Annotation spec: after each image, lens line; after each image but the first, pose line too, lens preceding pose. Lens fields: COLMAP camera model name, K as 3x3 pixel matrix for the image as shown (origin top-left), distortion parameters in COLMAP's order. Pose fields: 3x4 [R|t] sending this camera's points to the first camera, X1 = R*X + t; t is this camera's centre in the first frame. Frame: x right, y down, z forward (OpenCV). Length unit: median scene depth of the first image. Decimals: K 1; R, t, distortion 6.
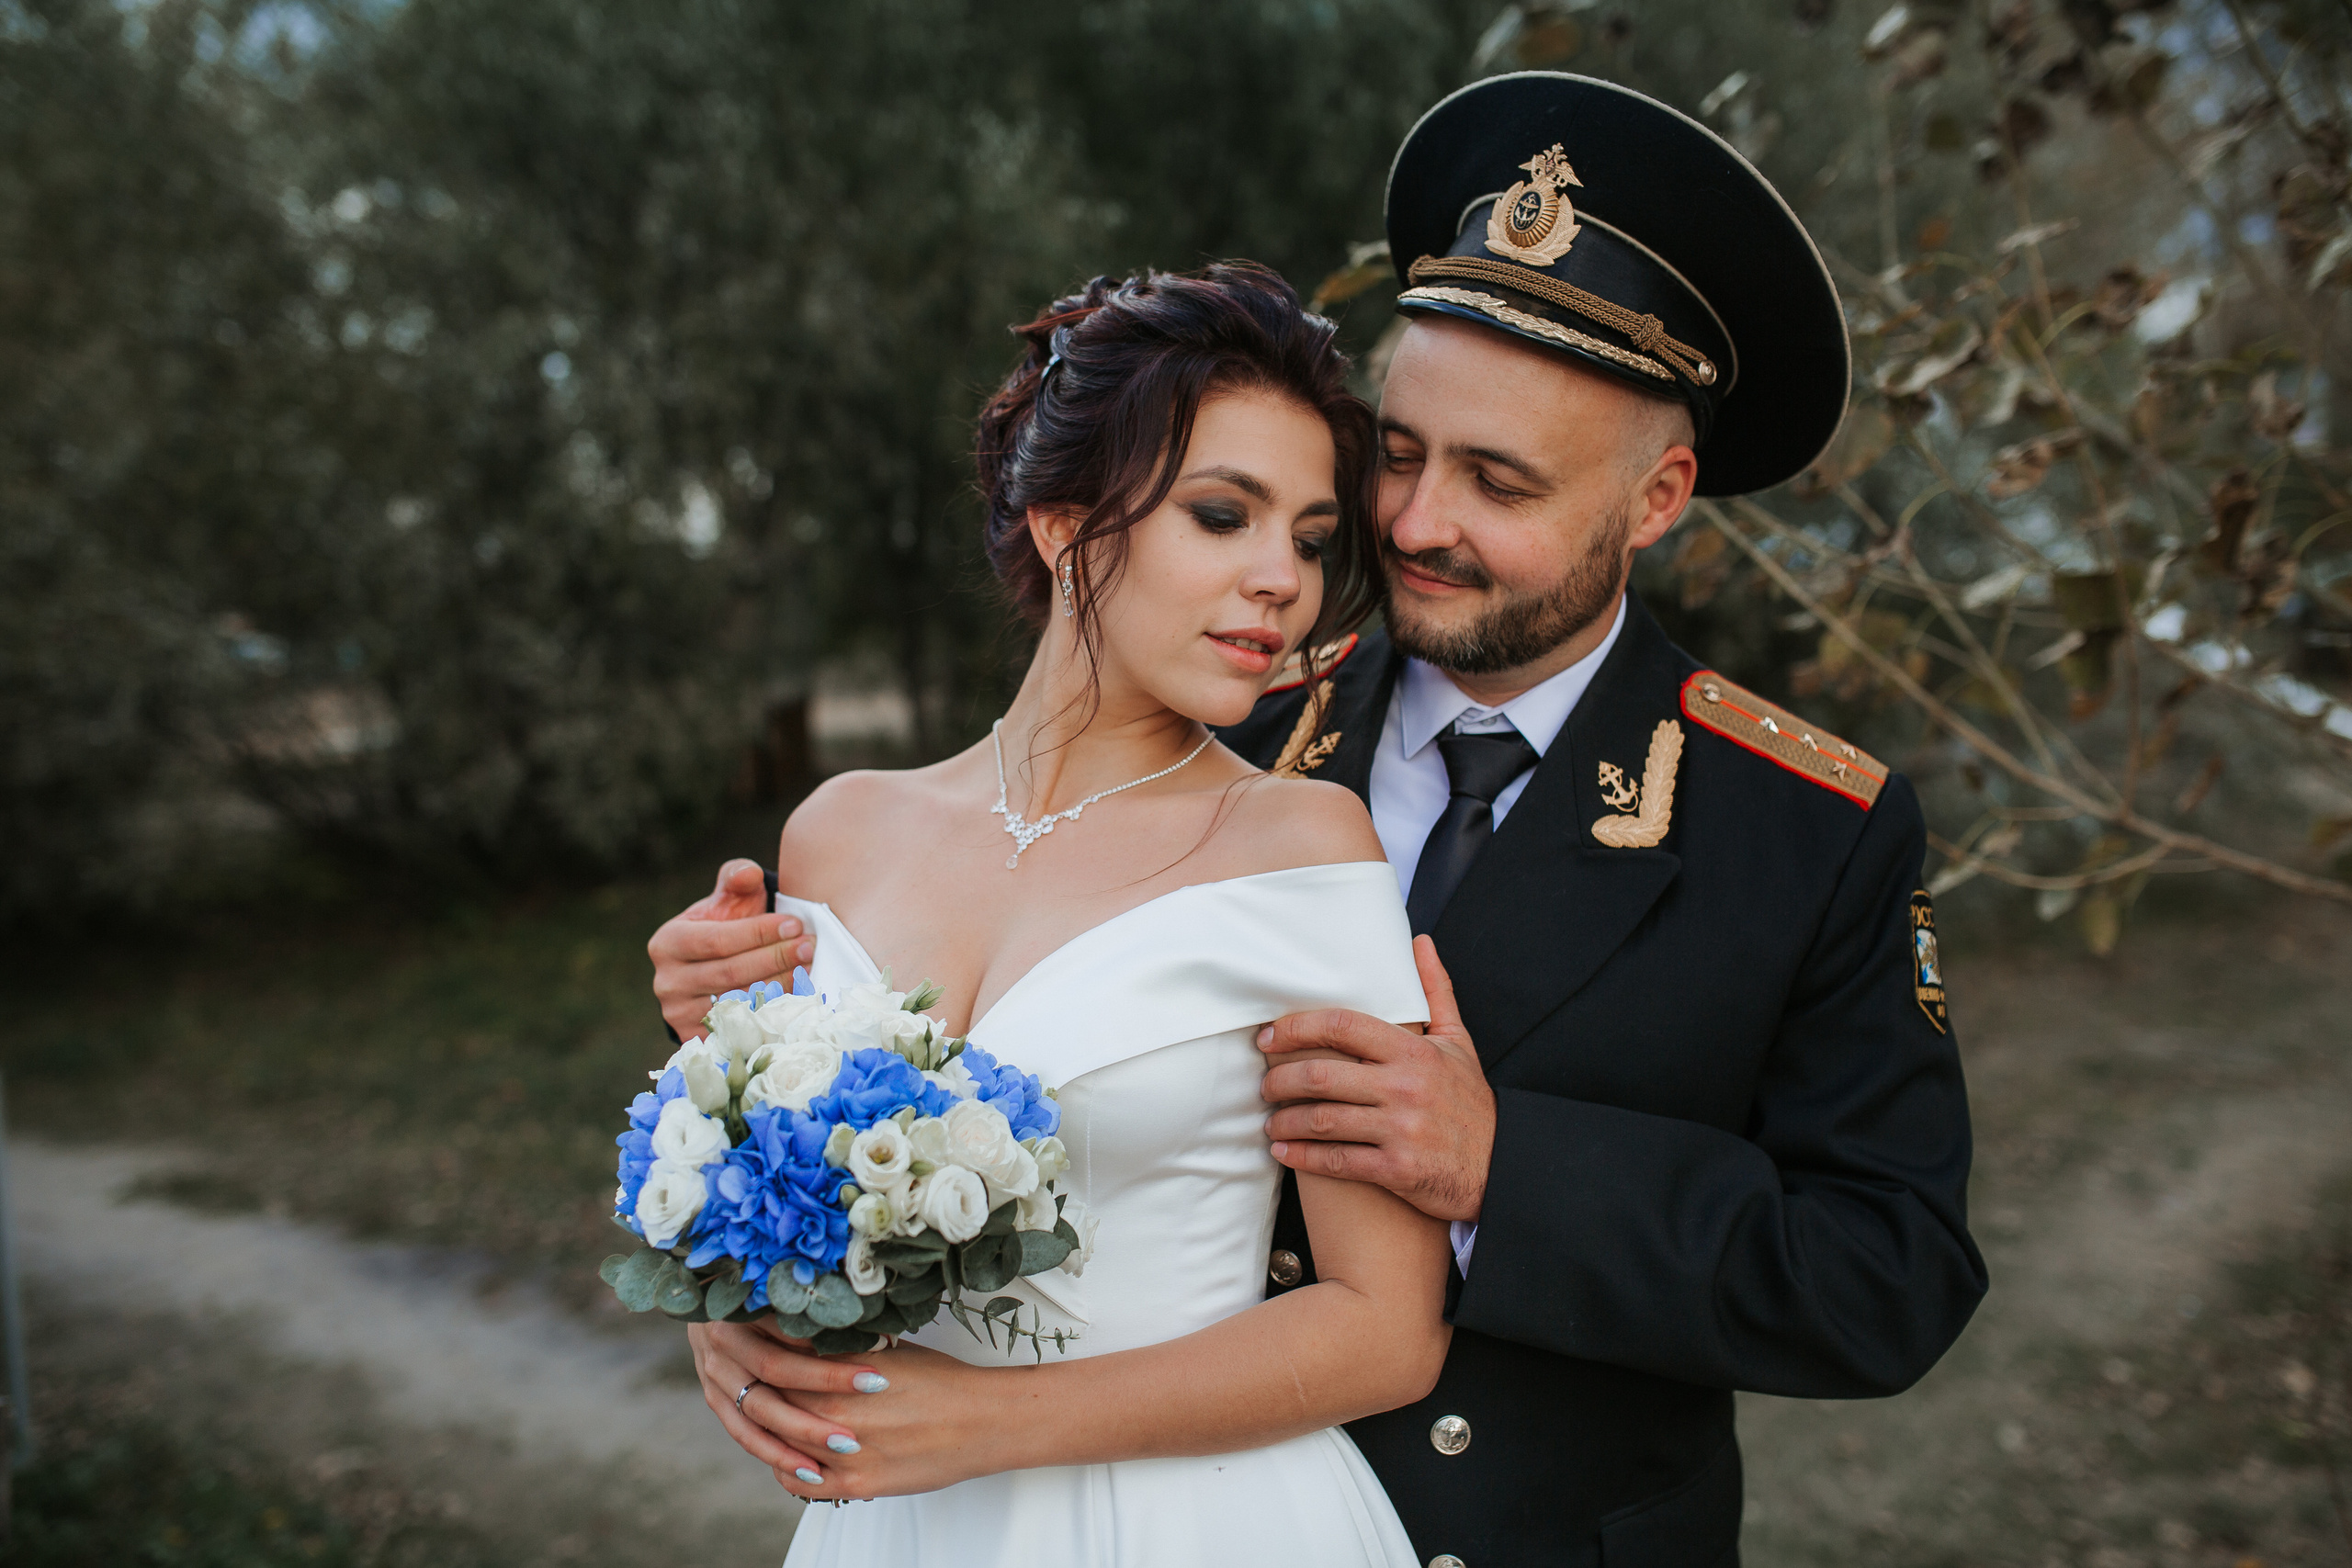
lens RADIAL K [[2402.6, 0, 1059.9], [0, 2402.6, 784.6], [0, 0, 1]] dist [0.009067, 0.001369]
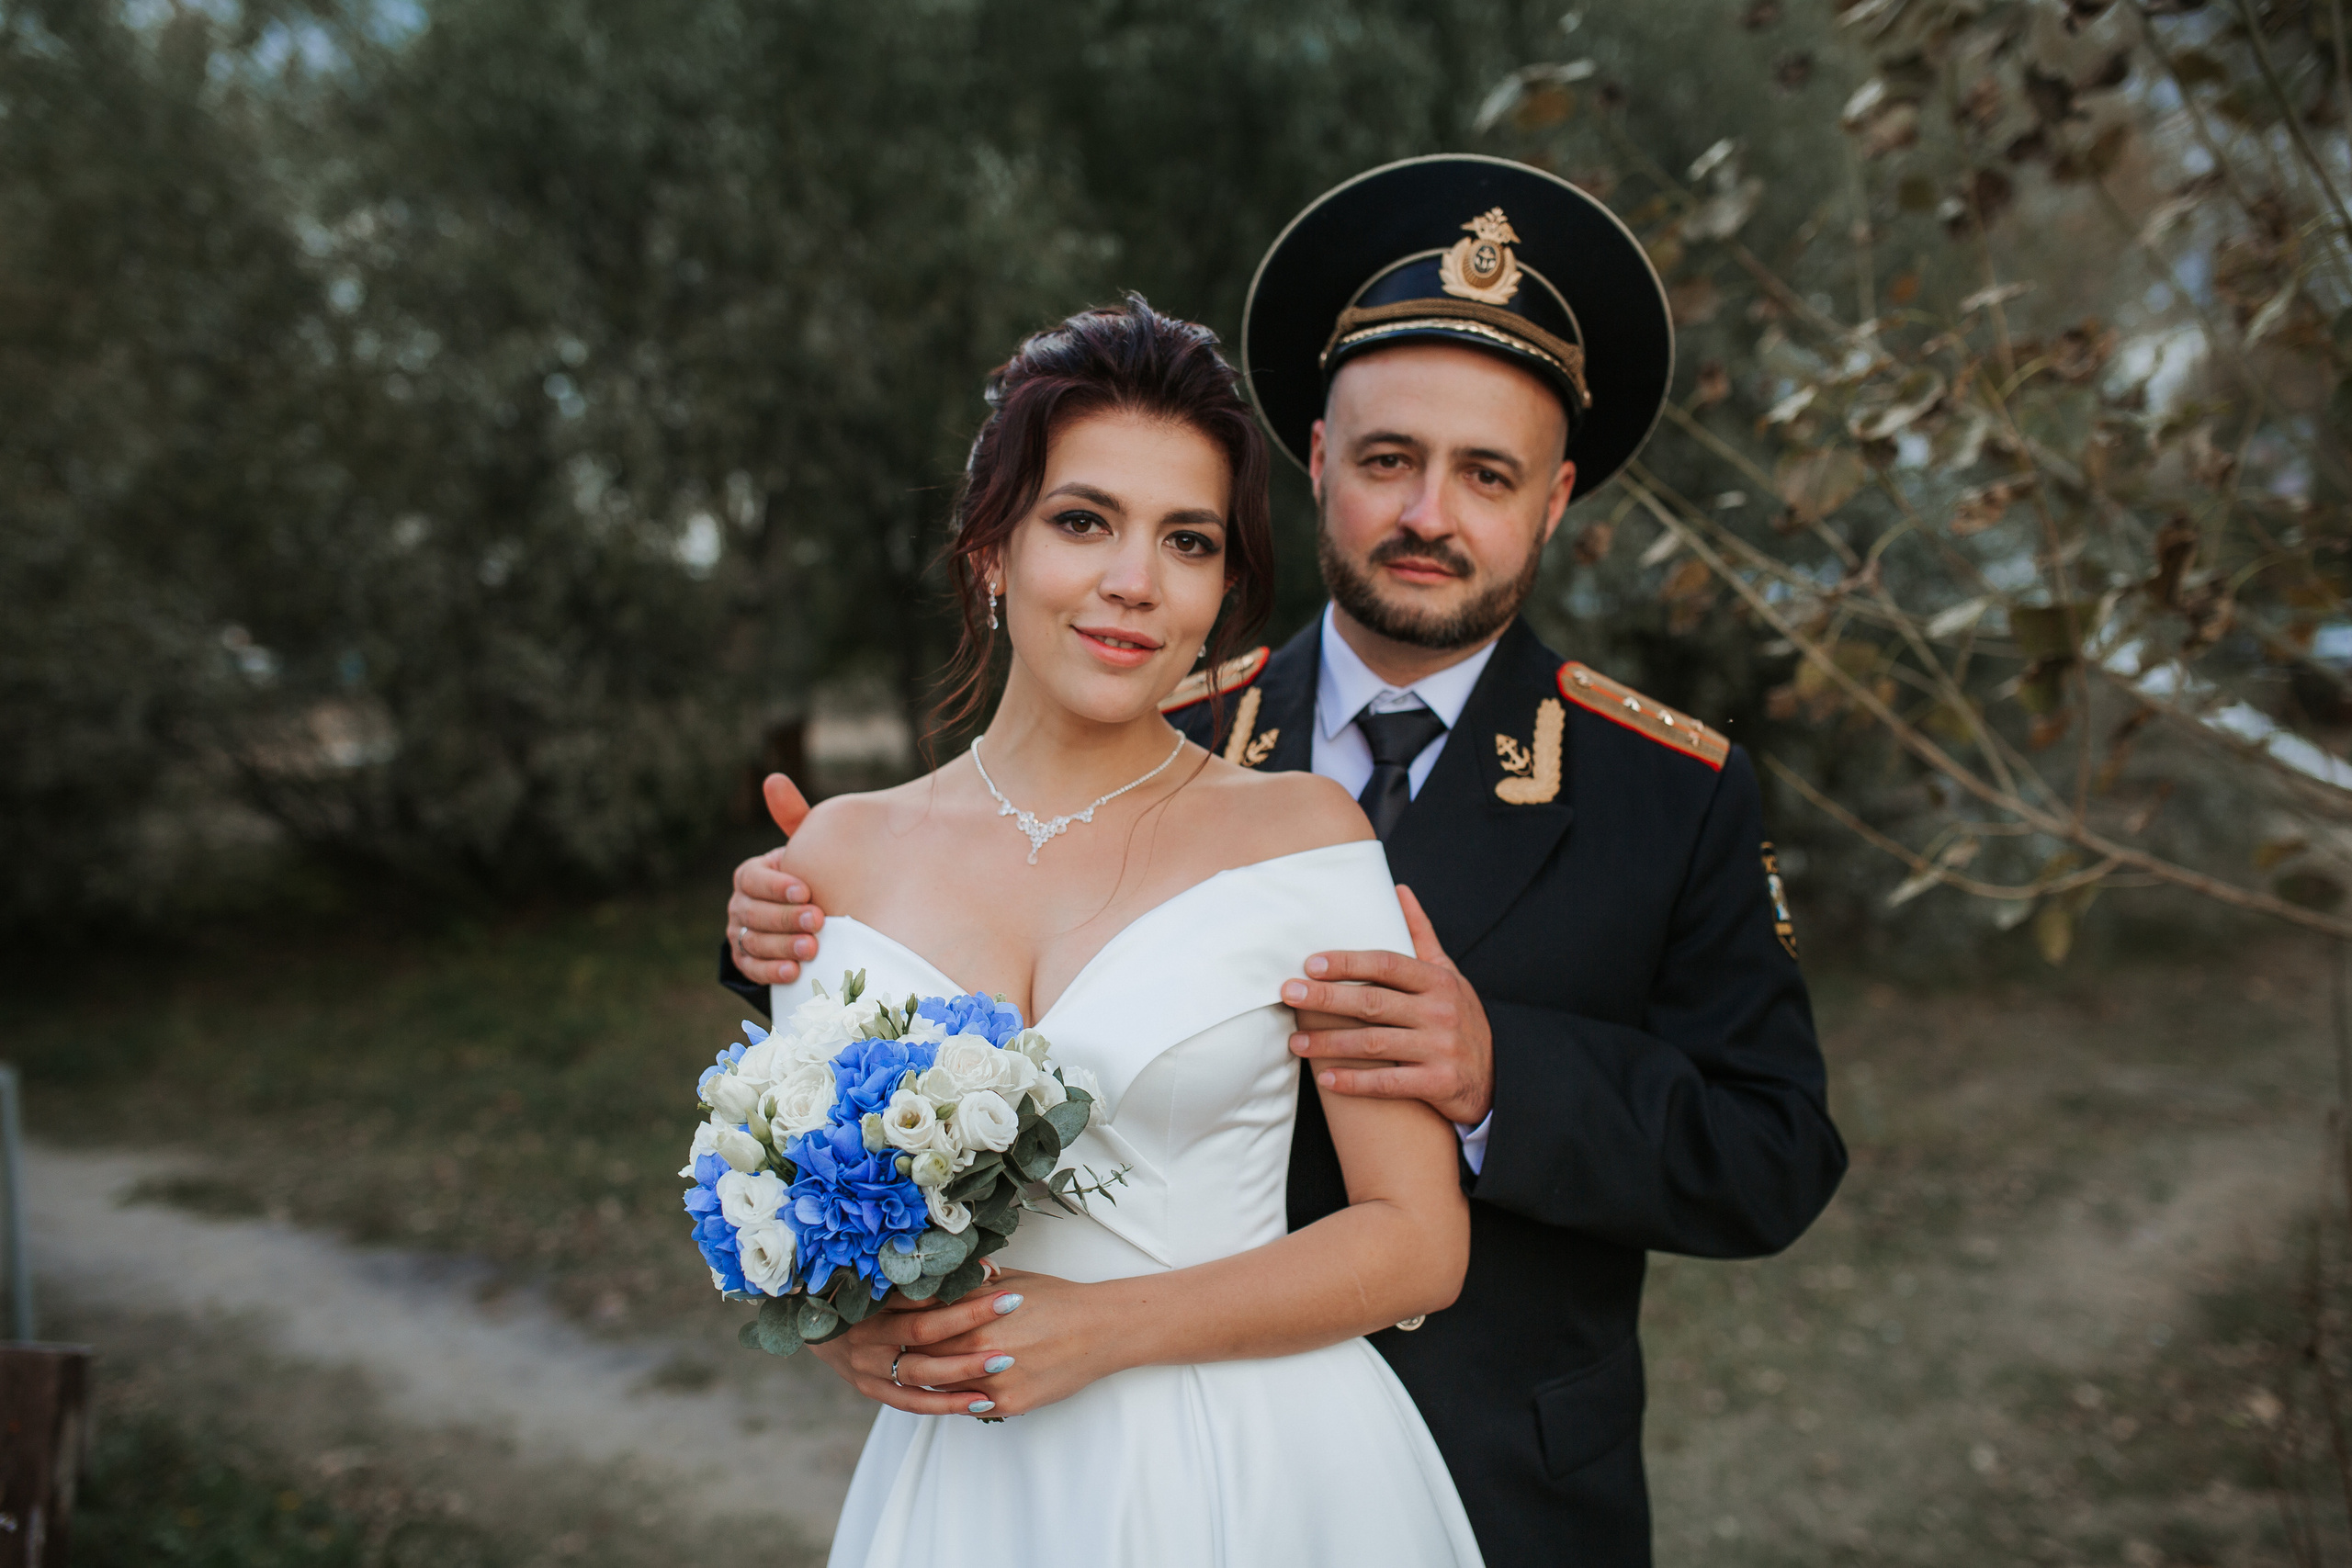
lens RADIAL K [[2393.3, 0, 1068.1], [0, 2393.3, 780.3], [0, 0, 1]] dist [0.005017, 0.013179]
pose [[0.999854, 0.015738, 0.006596, -0.002935], [-0.015653, 0.999795, -0.012808, 0.001853], [-0.006796, 0.012702, 0.999896, -0.012468]]
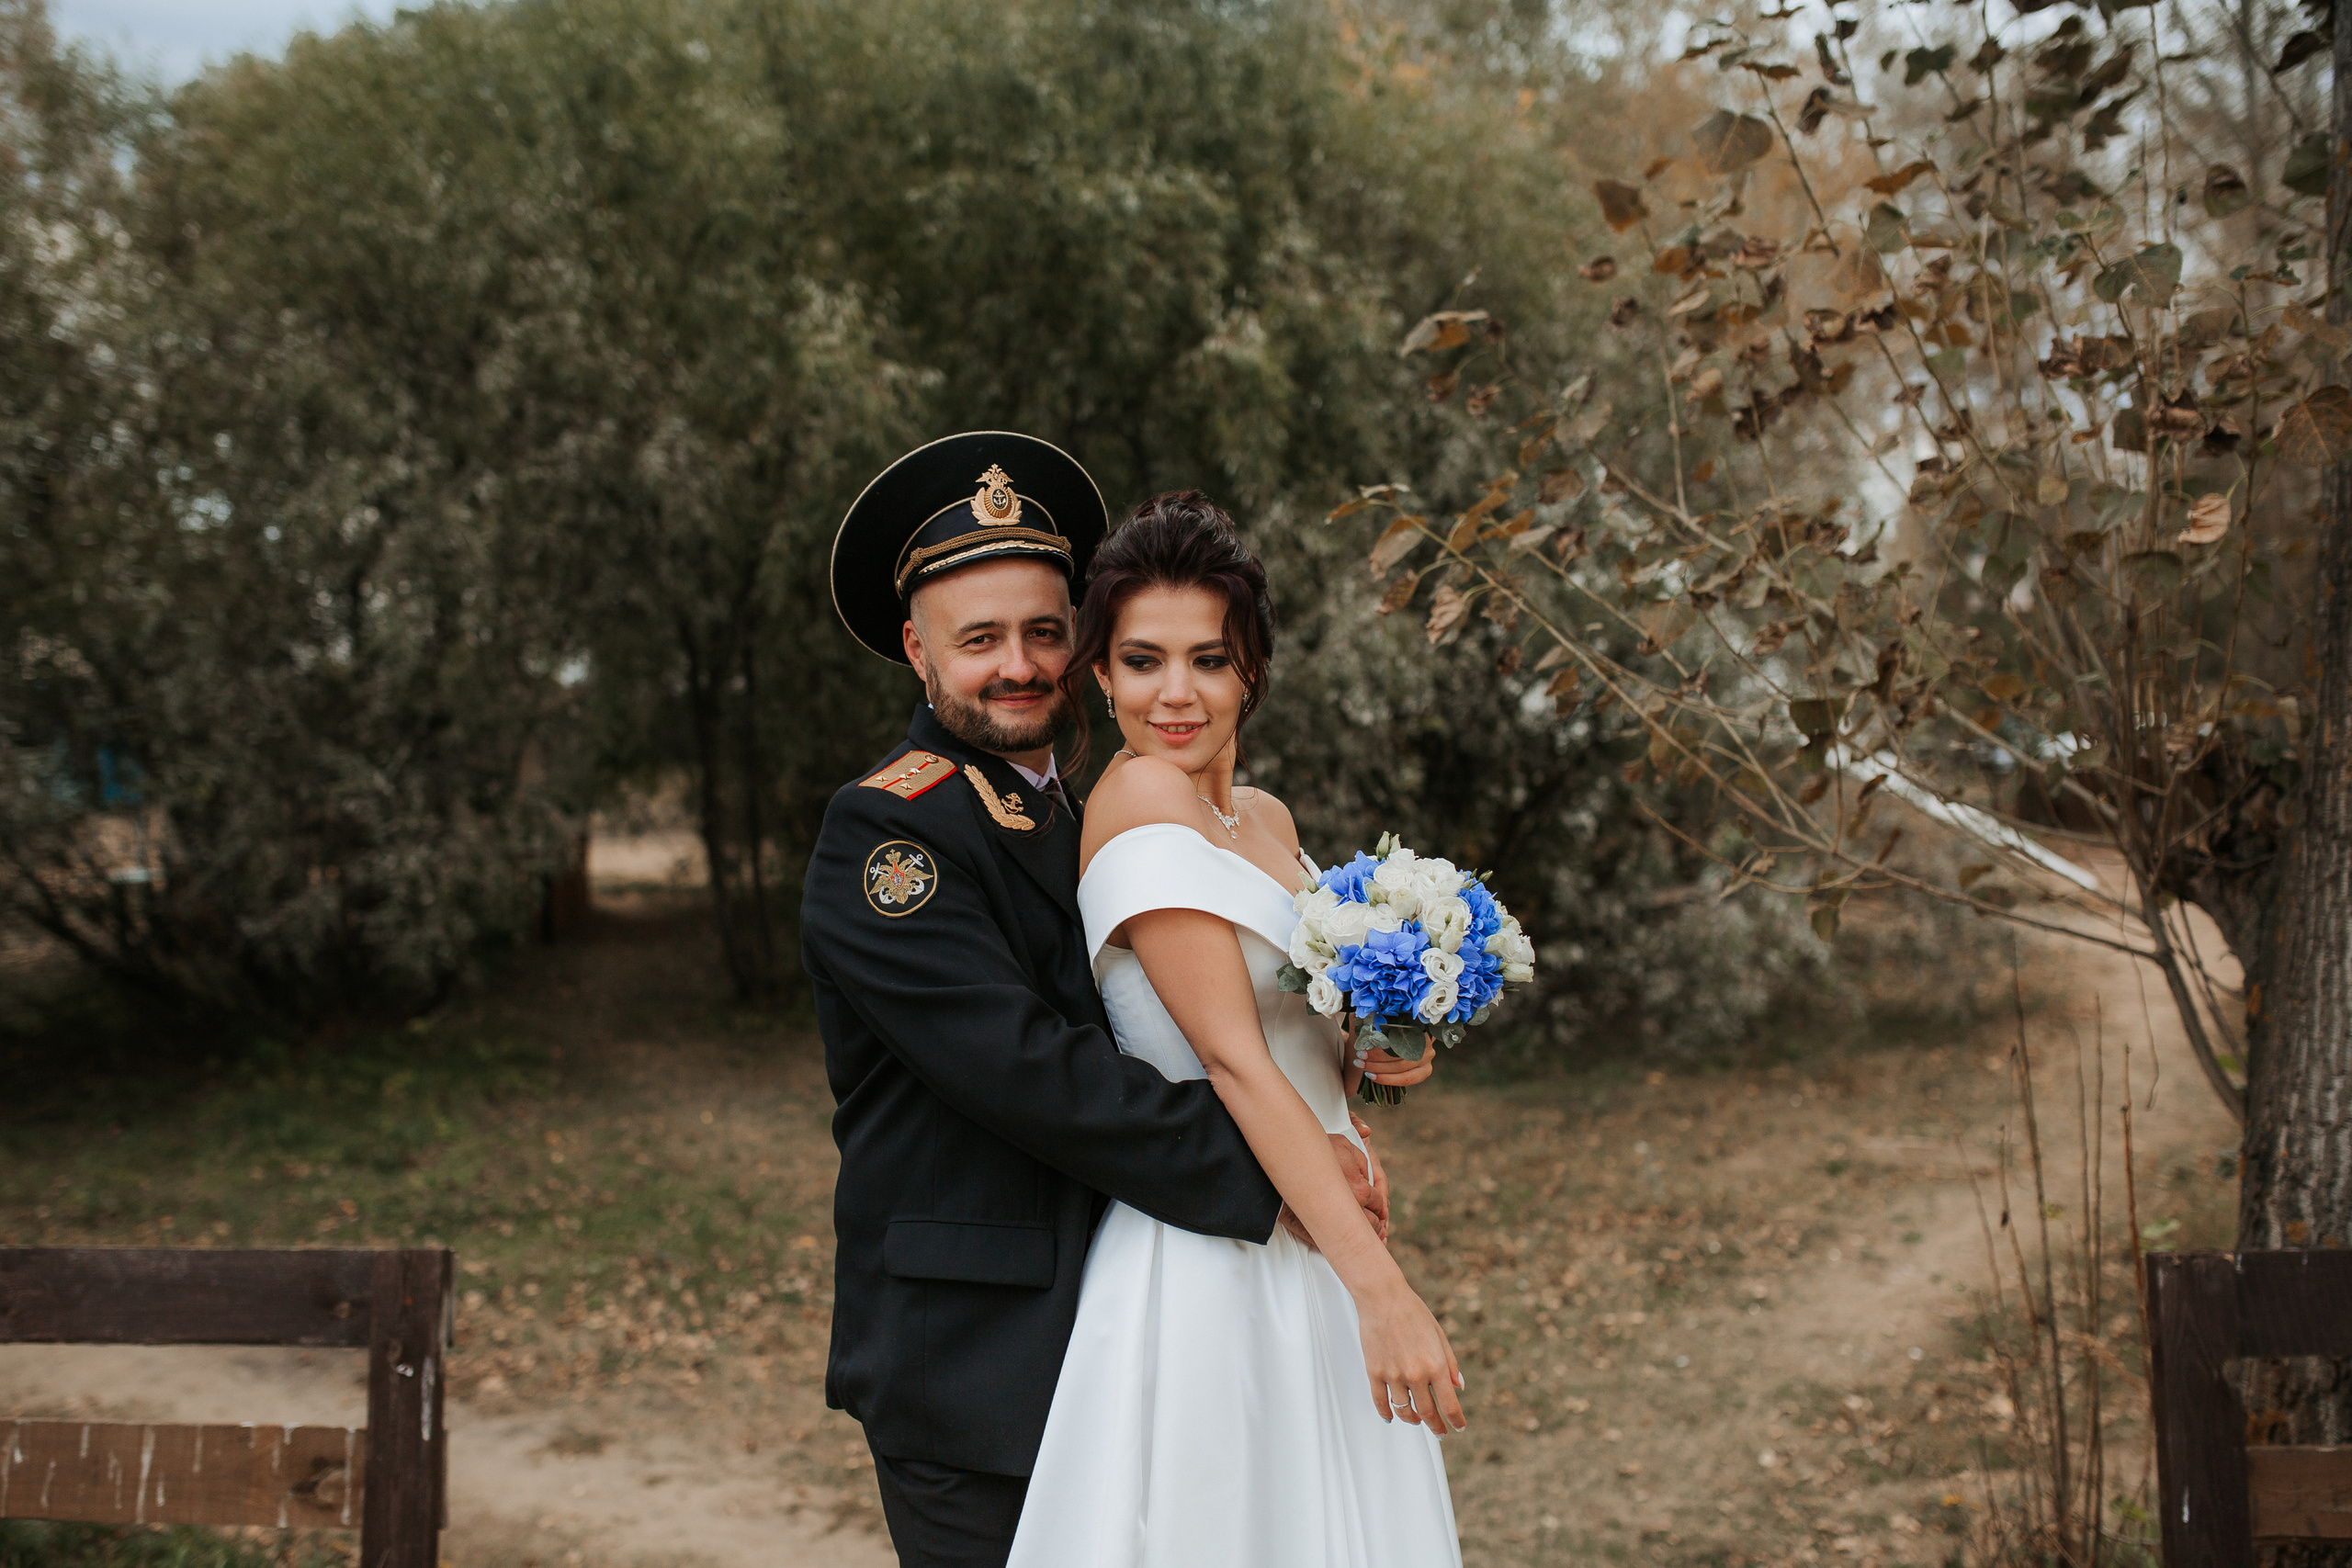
lens RADIAL K [[2402.6, 0, 1059.9], [0, 2402.6, 784.6], [0, 0, 1]] dist [0.009067, 0.001369]
pose [[0.995341, 0.005521, 0.096255, -0.040115], [0.000133, 0.998279, -0.058638, 0.011048], [-0.096413, 0.058377, 0.993628, -0.096069]]
